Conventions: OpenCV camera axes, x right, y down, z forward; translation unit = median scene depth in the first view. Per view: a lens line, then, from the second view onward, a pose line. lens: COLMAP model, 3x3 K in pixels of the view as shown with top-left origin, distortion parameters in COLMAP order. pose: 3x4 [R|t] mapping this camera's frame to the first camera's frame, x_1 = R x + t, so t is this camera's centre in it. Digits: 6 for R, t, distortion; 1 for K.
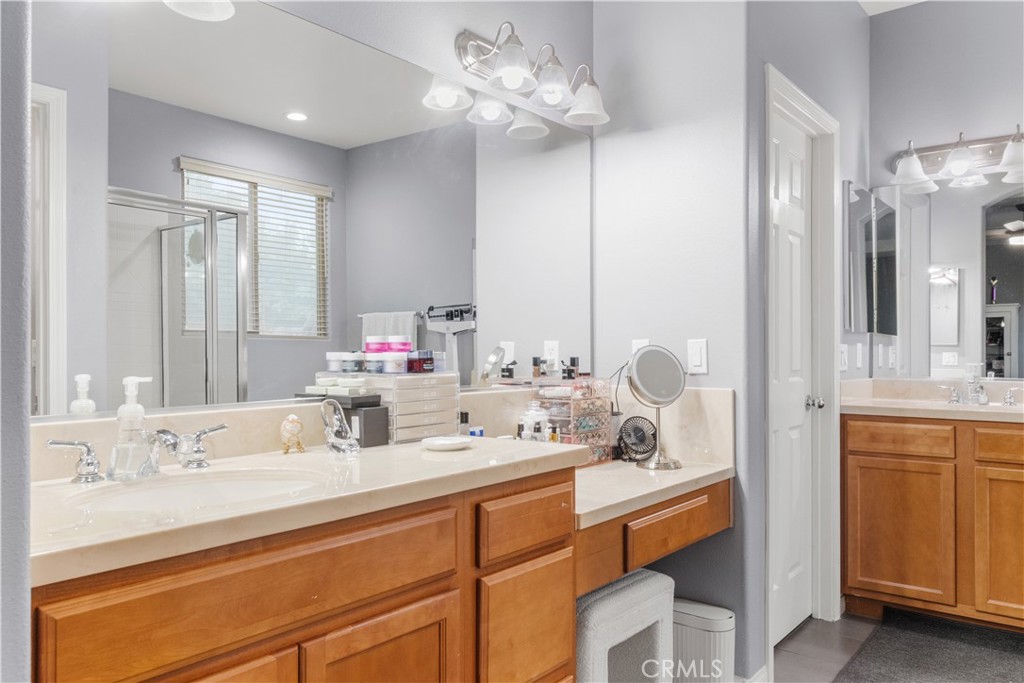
lens RADIAL K [[761.8, 0, 517.7], [0, 761.8, 346.3], [0, 0, 1]] dist [0.024346, -0.011641]
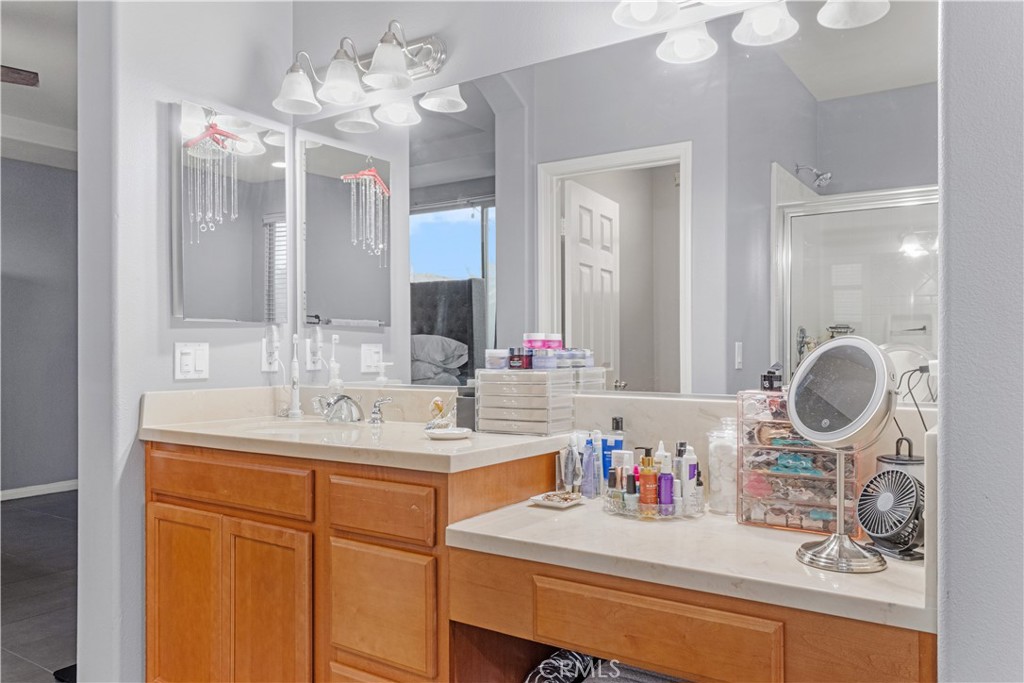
lens RADIAL K [[761.8, 0, 517.3], [0, 761.8, 342.9], [0, 0, 1]] dist [0.024346, -0.011641]
pose [[0.060564, -0.010490, -0.998109, 1.025896], [0.001789, 0.999944, -0.010401, 0.011755], [0.998163, -0.001155, 0.060579, 1.068368]]
